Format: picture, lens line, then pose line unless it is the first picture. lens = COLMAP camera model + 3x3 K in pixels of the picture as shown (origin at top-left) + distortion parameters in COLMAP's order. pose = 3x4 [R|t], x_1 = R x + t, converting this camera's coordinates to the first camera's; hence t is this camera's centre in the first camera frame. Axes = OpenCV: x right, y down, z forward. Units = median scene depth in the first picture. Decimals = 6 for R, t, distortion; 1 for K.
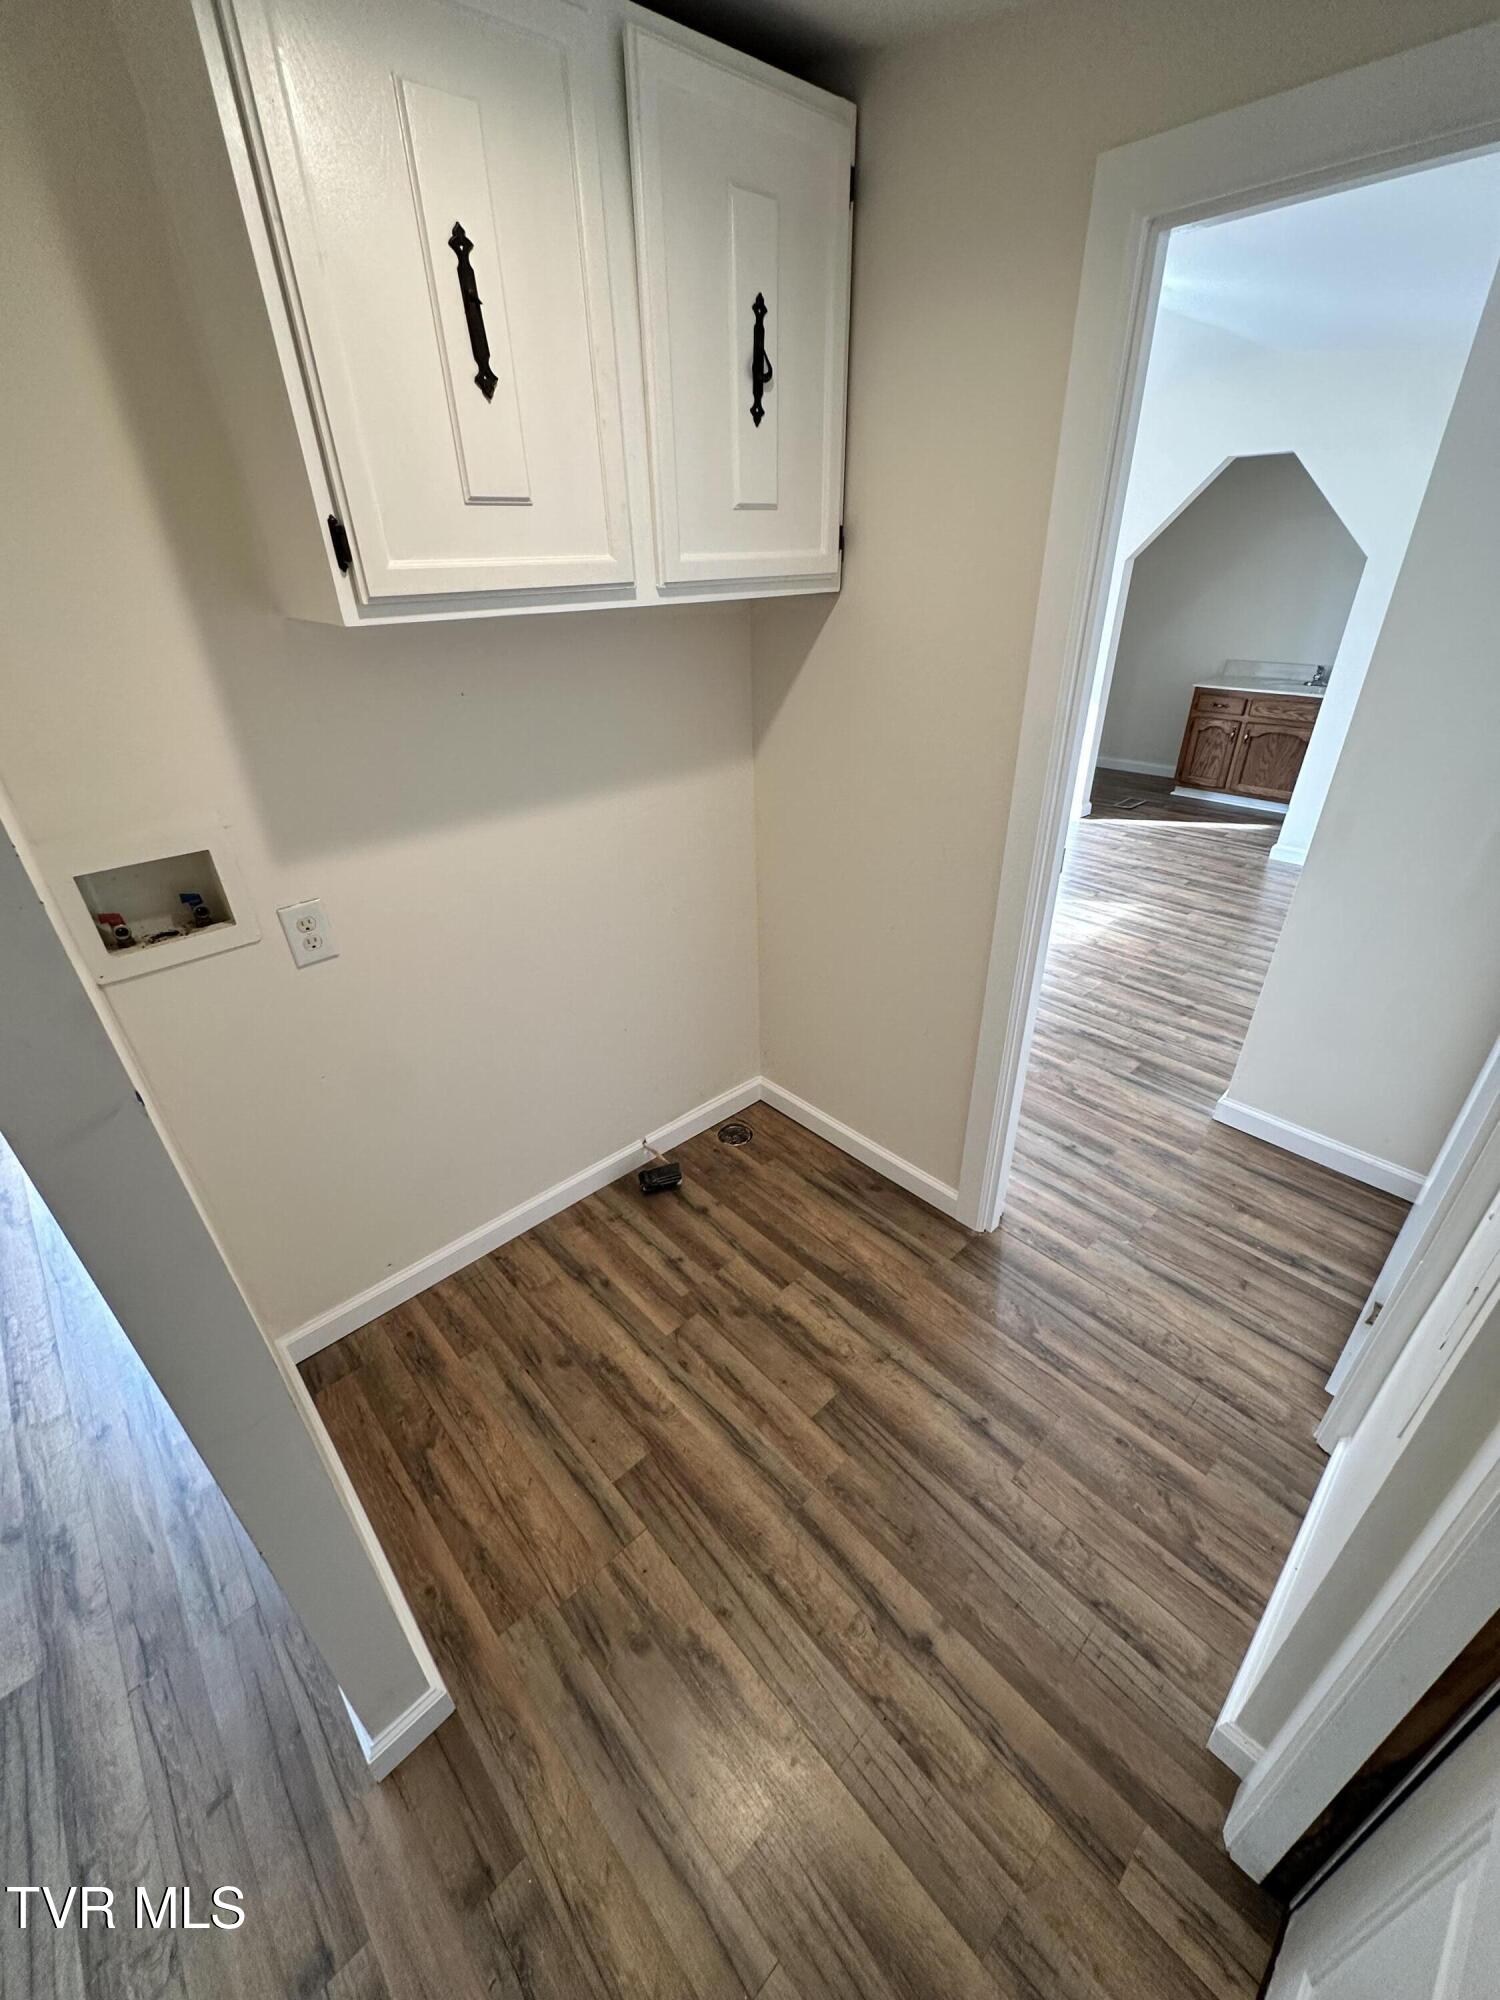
lens RADIAL K [[790.5, 0, 751.7], [0, 790.5, 1042.0], [0, 0, 1]] dist [0.002184, -0.000125]
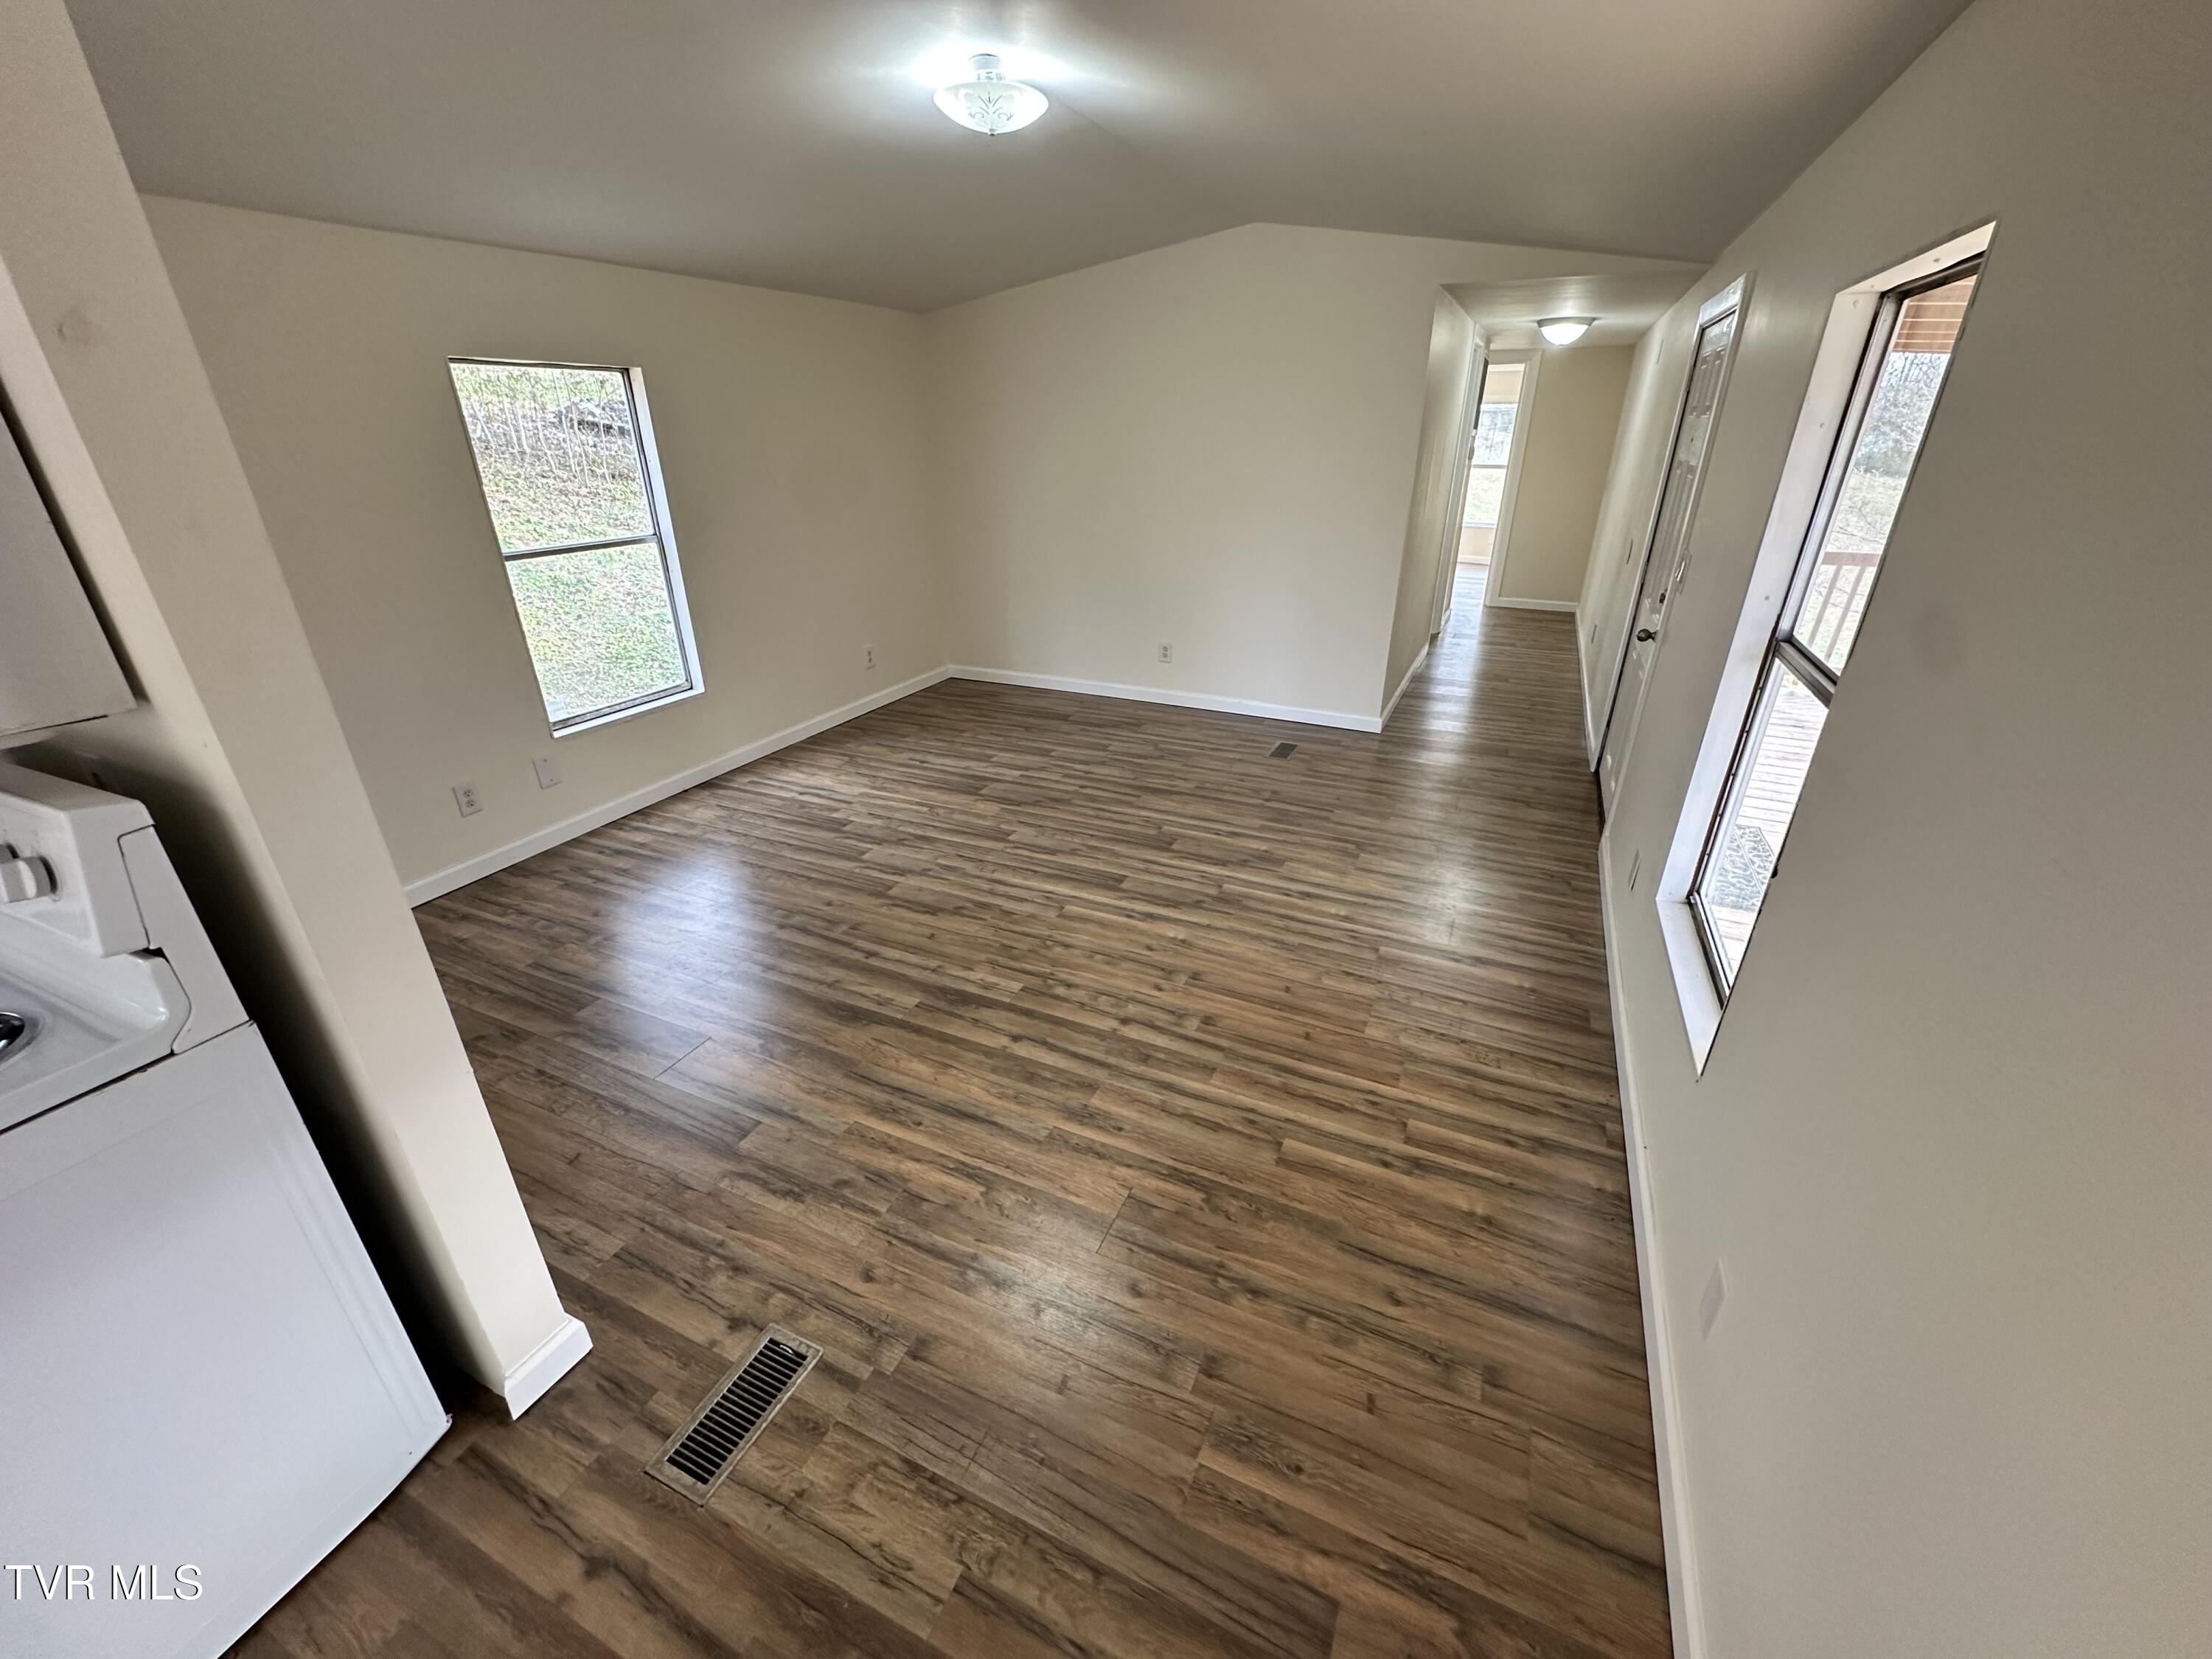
lens RADIAL K [[874.2, 0, 1107.2], [0, 874.2, 826.5], [0, 0, 1]] dist [0.002184, -0.000125]
pose [[-0.923189, 0.183652, -0.337629, 0.186272], [-0.181579, 0.565832, 0.804278, -0.525419], [0.338749, 0.803807, -0.489023, 0.849456]]
